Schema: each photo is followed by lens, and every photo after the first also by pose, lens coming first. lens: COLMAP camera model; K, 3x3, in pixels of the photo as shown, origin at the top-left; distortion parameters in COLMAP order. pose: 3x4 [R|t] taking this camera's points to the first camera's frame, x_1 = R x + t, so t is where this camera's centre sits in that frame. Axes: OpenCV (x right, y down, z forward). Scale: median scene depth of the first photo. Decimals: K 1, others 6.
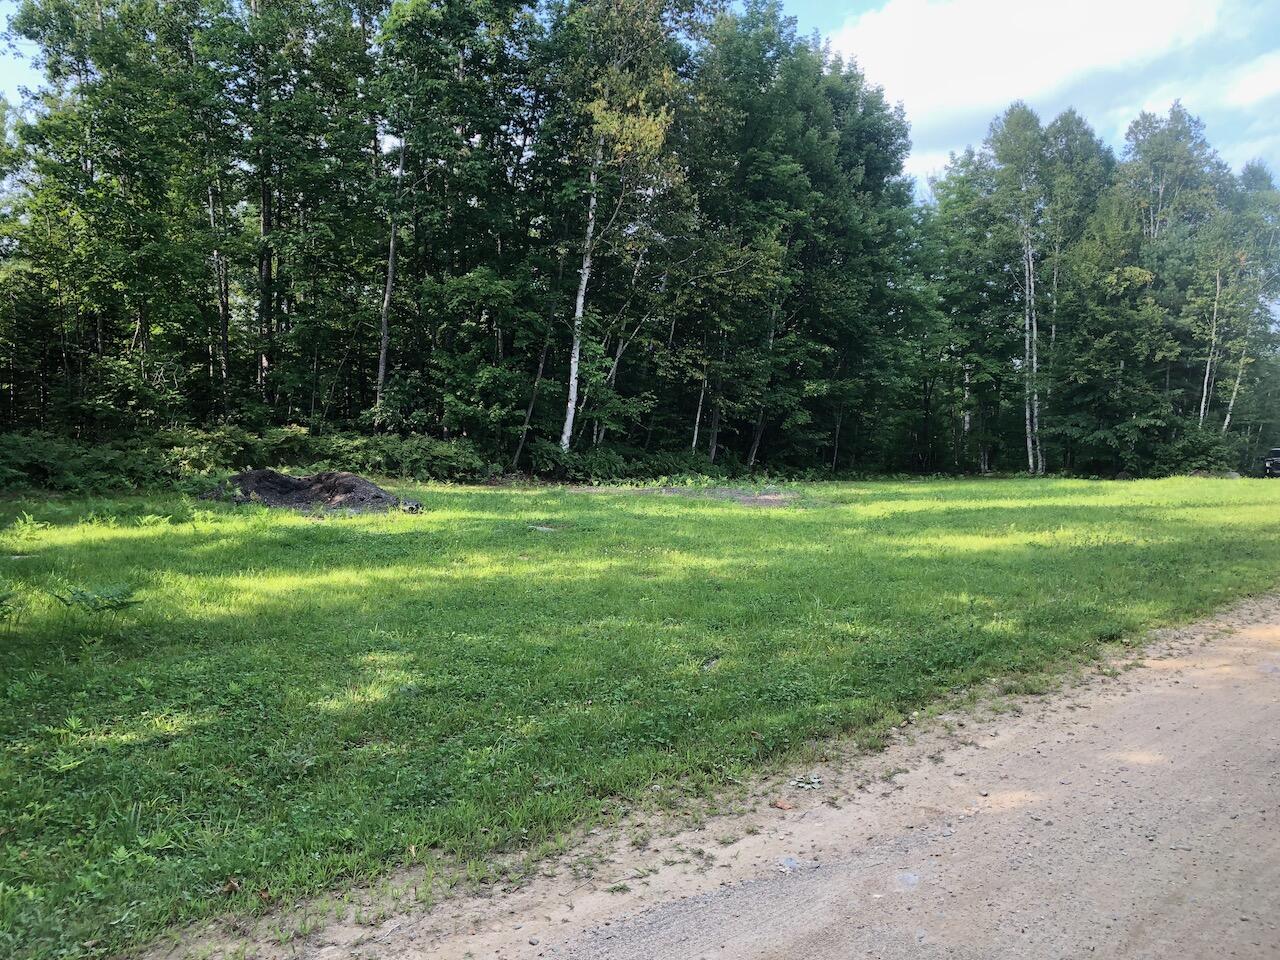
lens RADIAL K [[1047.8, 0, 641.0], [0, 1047.8, 484.3], [0, 0, 1]] dist [0.039242, -0.031927]
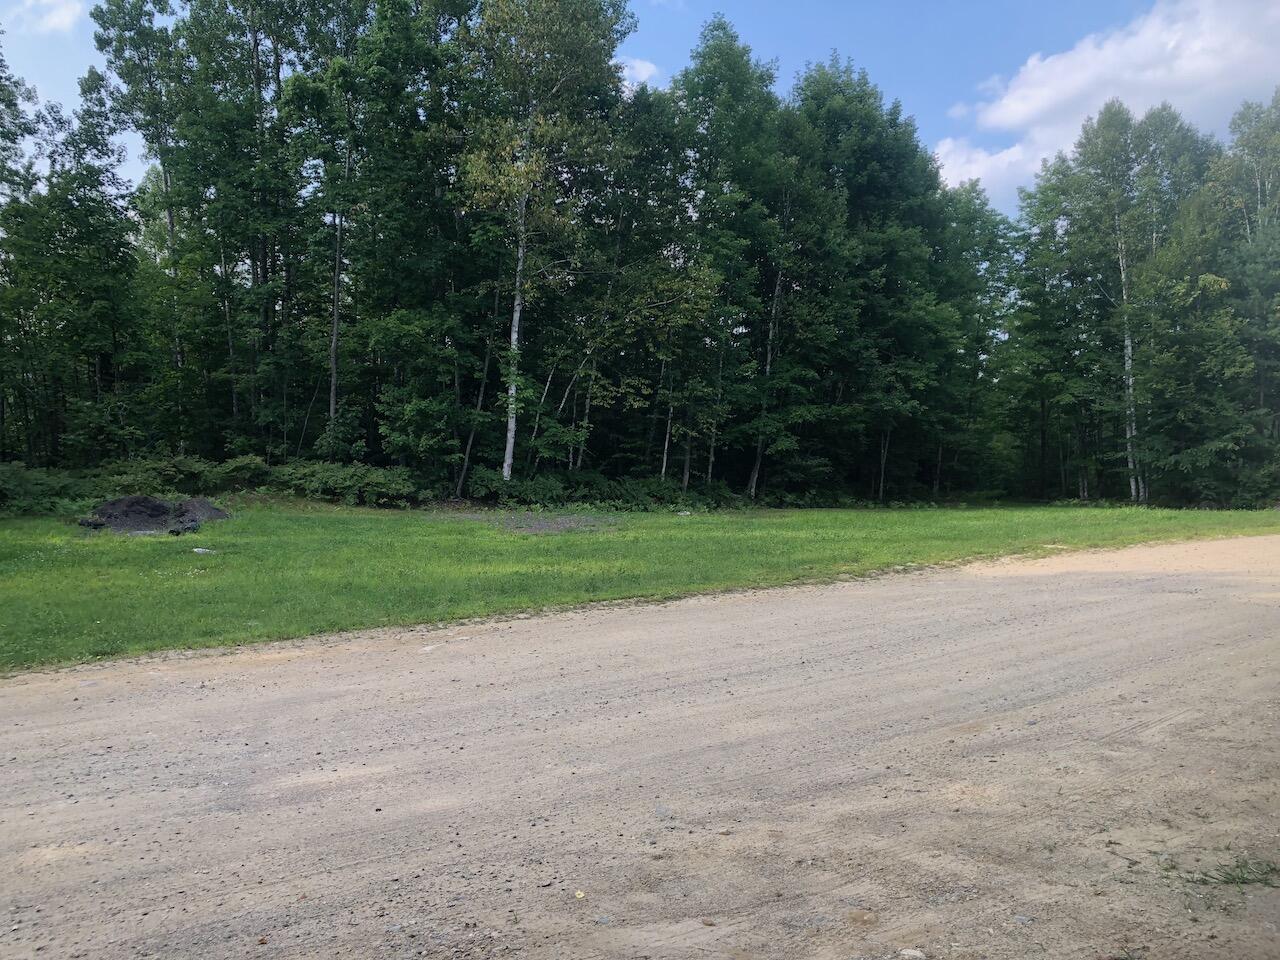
lens RADIAL K [[1047.8, 0, 634.6], [0, 1047.8, 484.8], [0, 0, 1]] dist [0.039242, -0.031927]
pose [[0.971260, 0.002971, -0.238002, 0.263171], [-0.007982, 0.999766, -0.020090, -0.003952], [0.237886, 0.021413, 0.971057, 0.005334]]
